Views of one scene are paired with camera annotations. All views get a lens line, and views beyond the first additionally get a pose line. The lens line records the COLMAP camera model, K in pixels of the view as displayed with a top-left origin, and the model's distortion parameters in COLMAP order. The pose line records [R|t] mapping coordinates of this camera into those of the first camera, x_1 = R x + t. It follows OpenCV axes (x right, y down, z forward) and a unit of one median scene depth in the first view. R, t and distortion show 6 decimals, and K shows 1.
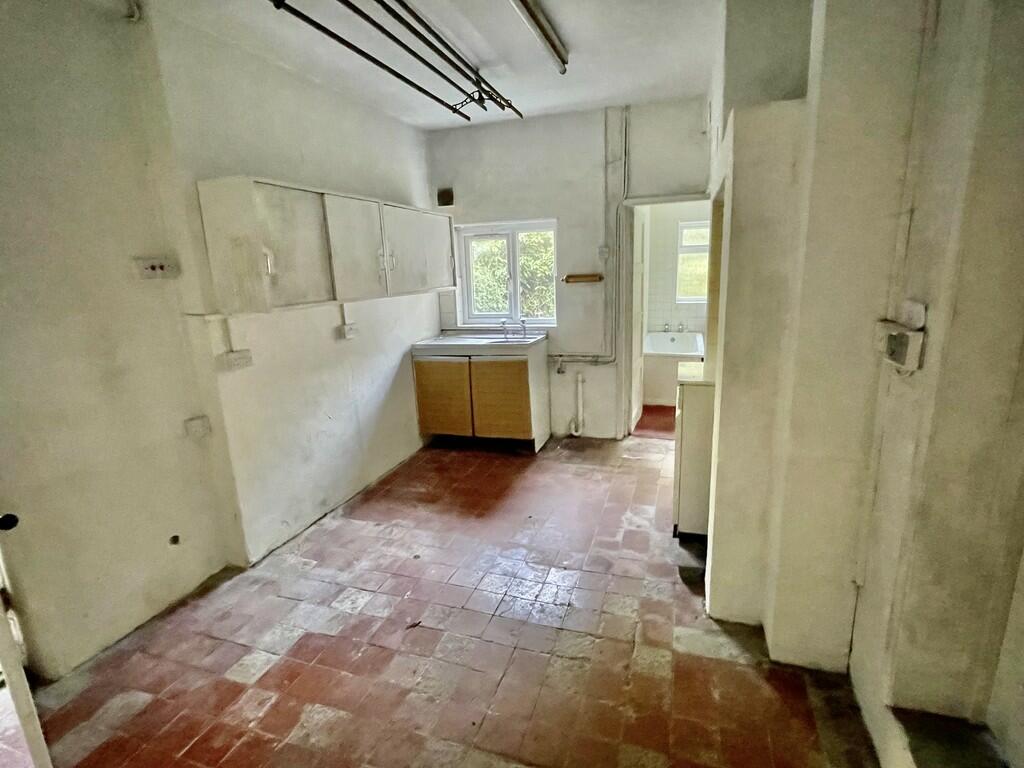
lens RADIAL K [[500.9, 0, 513.4], [0, 500.9, 384.1], [0, 0, 1]] dist [-0.019158, 0.007039]
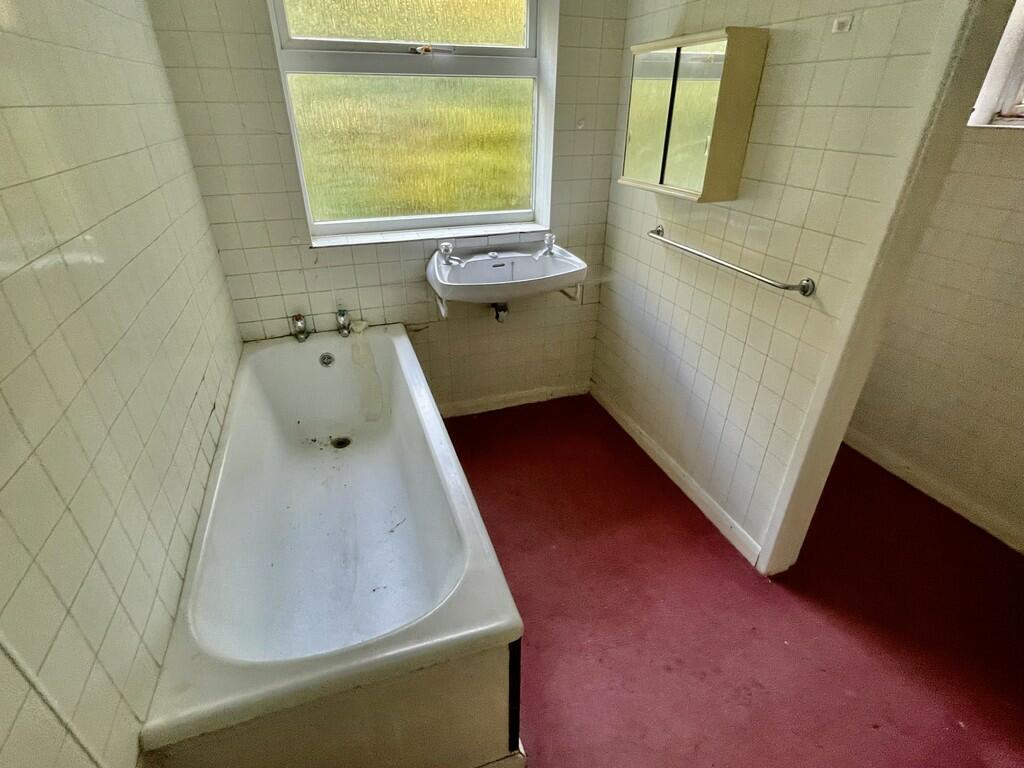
lens RADIAL K [[500.9, 0, 512.5], [0, 500.9, 382.5], [0, 0, 1]] dist [-0.019158, 0.007039]
pose [[0.788430, -0.262554, 0.556277, 0.226454], [0.106293, 0.948879, 0.297204, -0.160366], [-0.605871, -0.175197, 0.776032, 0.662053]]
